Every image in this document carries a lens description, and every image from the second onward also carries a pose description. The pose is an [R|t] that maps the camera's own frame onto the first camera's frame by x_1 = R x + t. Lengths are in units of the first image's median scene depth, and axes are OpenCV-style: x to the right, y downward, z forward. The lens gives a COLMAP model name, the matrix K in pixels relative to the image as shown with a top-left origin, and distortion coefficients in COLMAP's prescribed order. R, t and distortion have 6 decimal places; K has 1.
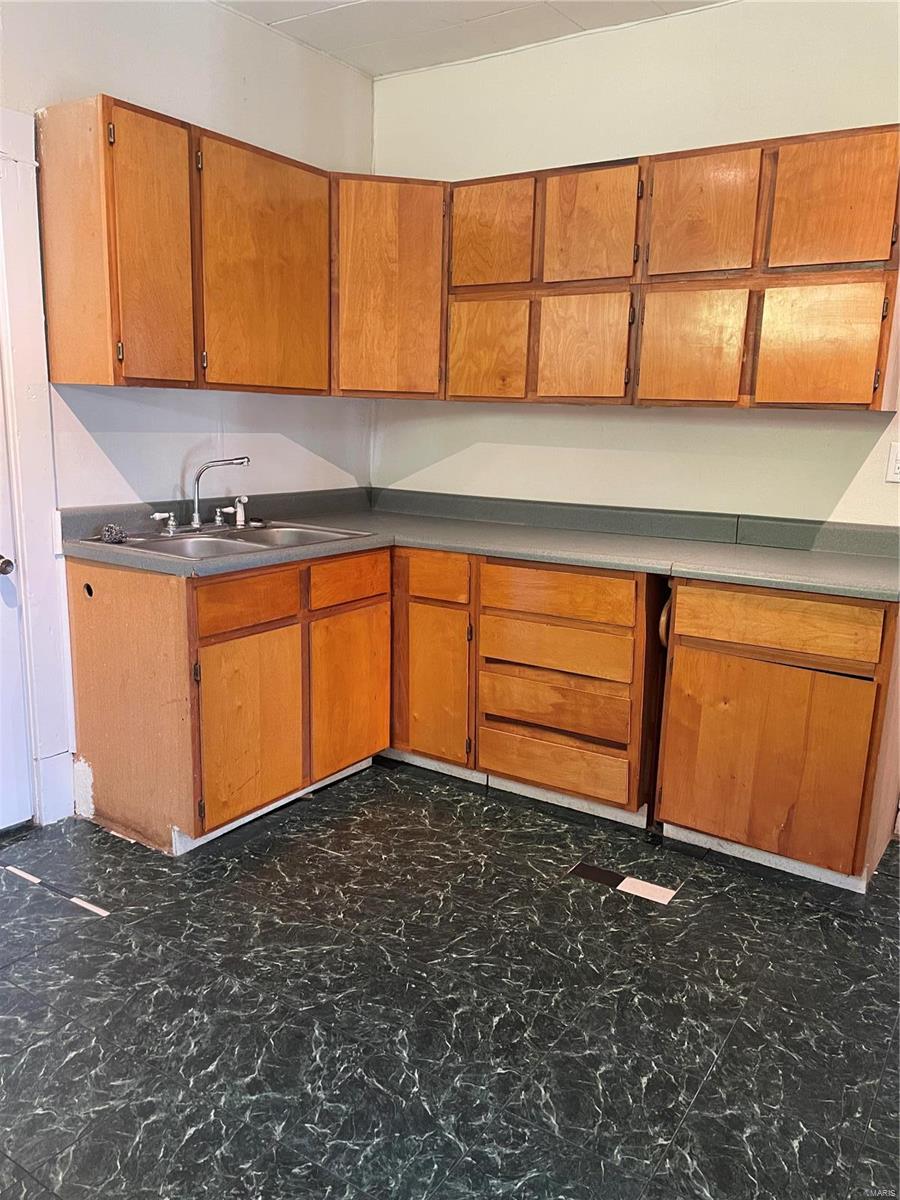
lens RADIAL K [[935.6, 0, 450.0], [0, 935.6, 600.2], [0, 0, 1]] dist [0.089852, -0.008424]
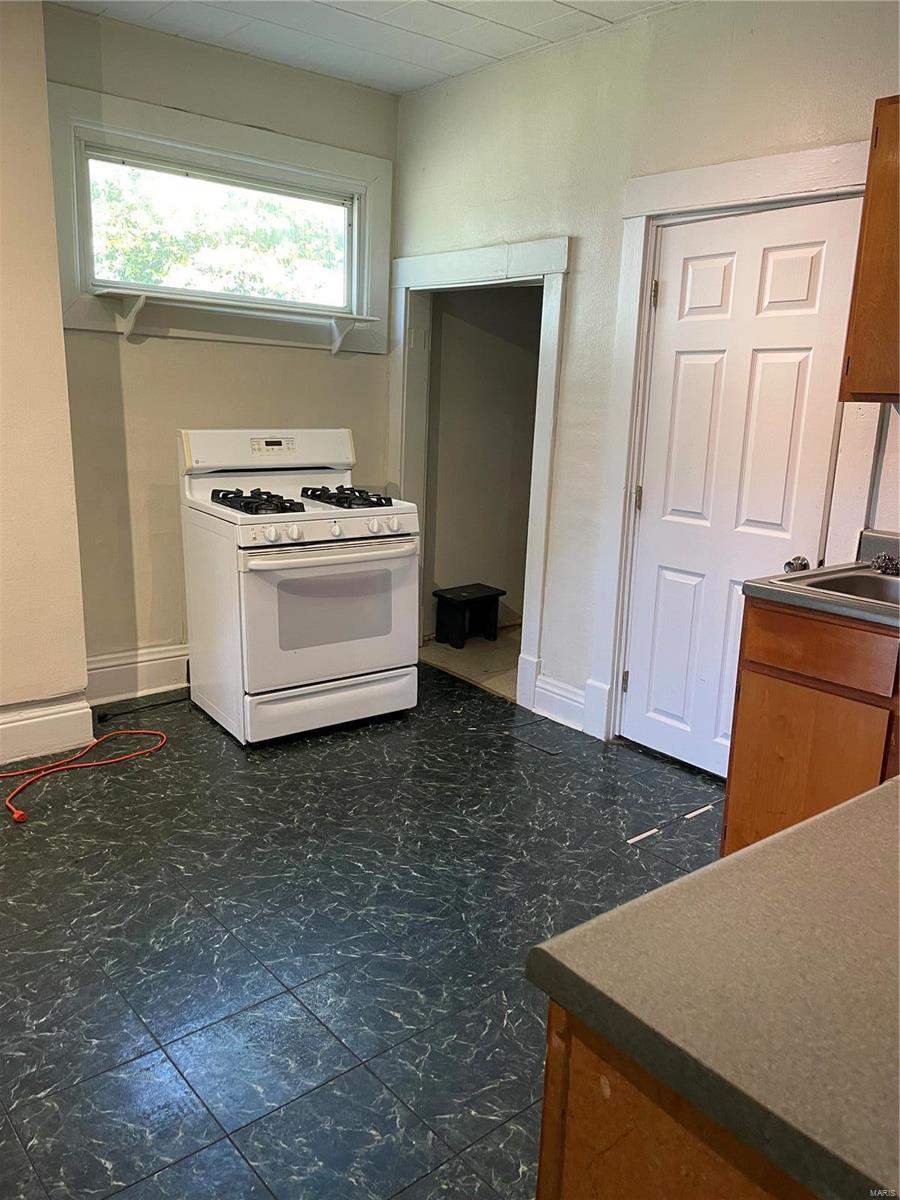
lens RADIAL K [[935.6, 0, 451.5], [0, 935.6, 602.4], [0, 0, 1]] dist [0.089852, -0.008424]
pose [[-0.304952, 0.161967, -0.938494, 0.908333], [-0.225955, 0.944991, 0.236510, -0.214573], [0.925175, 0.284182, -0.251580, 1.205302]]
